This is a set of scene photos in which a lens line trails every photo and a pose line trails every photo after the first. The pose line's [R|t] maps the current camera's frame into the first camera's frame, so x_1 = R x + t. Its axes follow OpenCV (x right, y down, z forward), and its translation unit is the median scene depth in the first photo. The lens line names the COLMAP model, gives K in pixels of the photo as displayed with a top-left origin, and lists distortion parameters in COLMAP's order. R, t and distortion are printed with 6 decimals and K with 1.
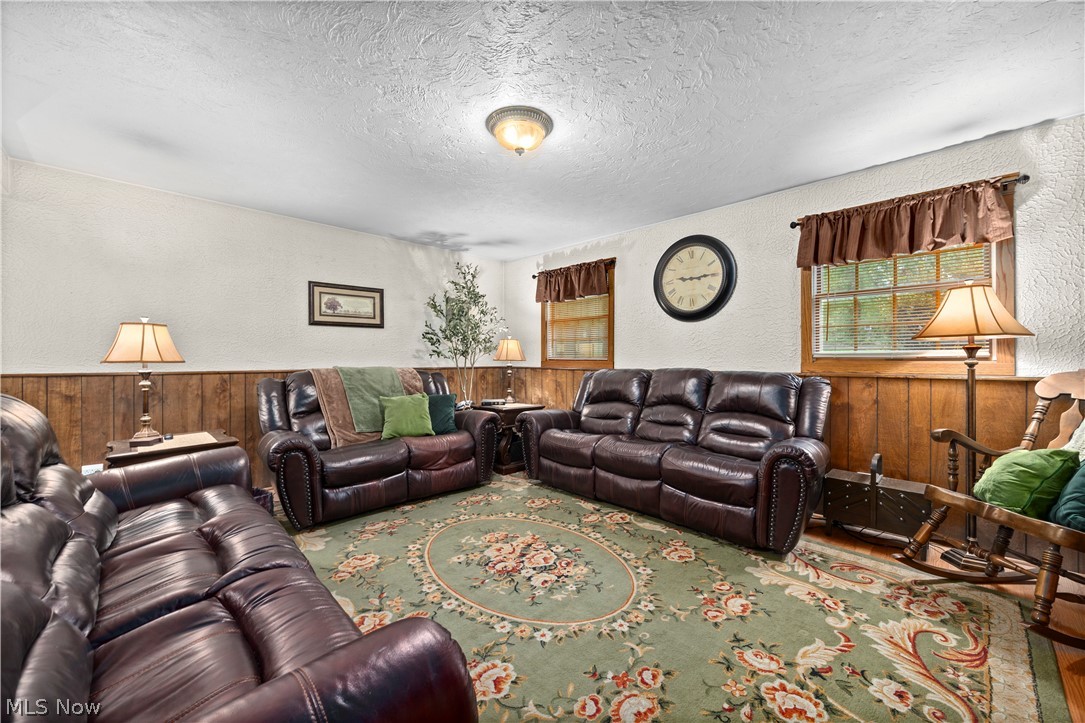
lens RADIAL K [[417.9, 0, 543.1], [0, 417.9, 361.8], [0, 0, 1]] dist [-0.004016, -0.000141]
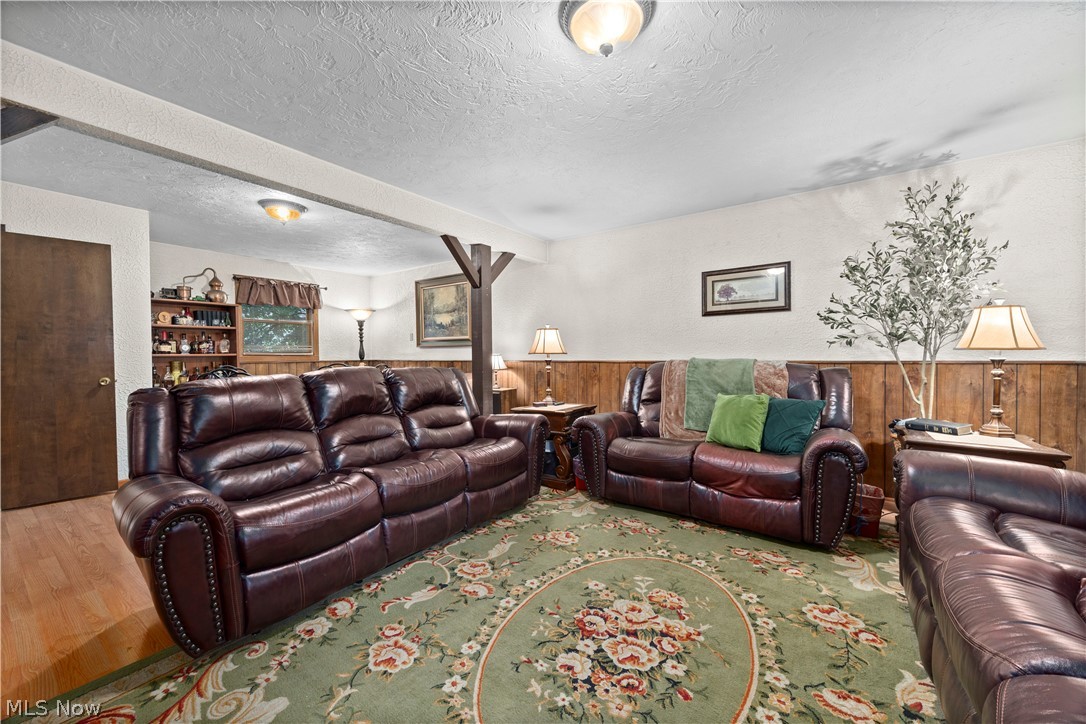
lens RADIAL K [[418.3, 0, 544.2], [0, 418.3, 361.1], [0, 0, 1]] dist [-0.004016, -0.000141]
pose [[0.171794, 0.014704, -0.985023, 0.495636], [0.001155, 0.999885, 0.015127, 0.004962], [0.985132, -0.003737, 0.171757, 0.618867]]
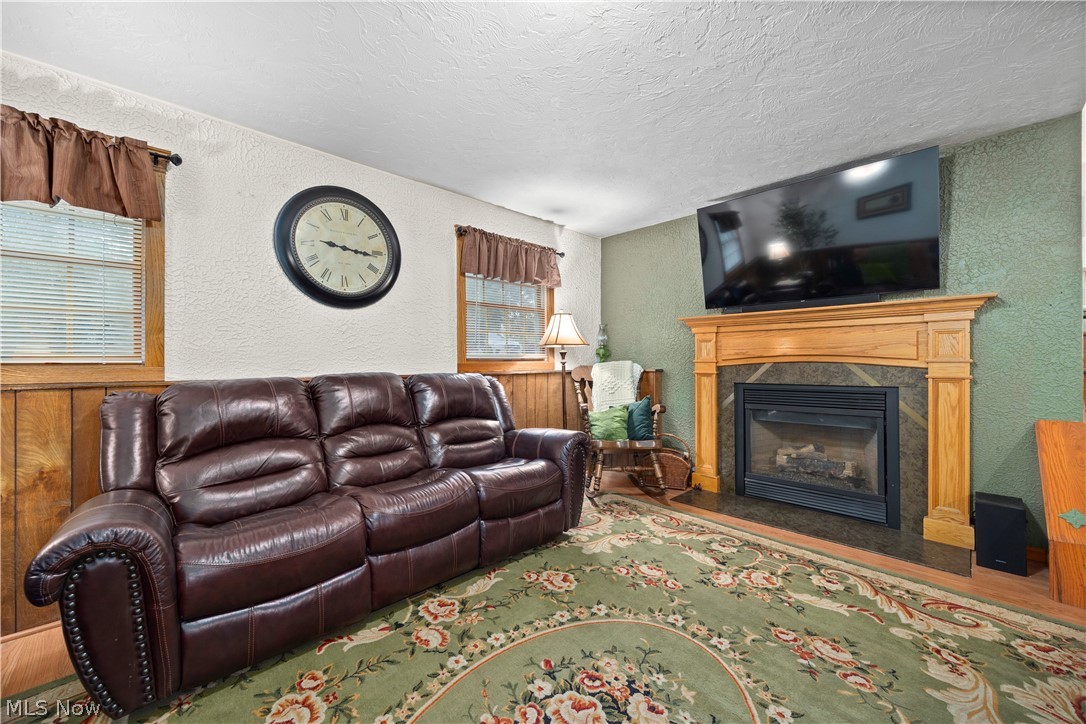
lens RADIAL K [[418.3, 0, 544.8], [0, 418.3, 362.6], [0, 0, 1]] dist [-0.004016, -0.000141]
pose [[0.017326, -0.000182, 0.999850, -0.457946], [0.016922, 0.999857, -0.000111, 0.003778], [-0.999707, 0.016922, 0.017326, 0.840146]]
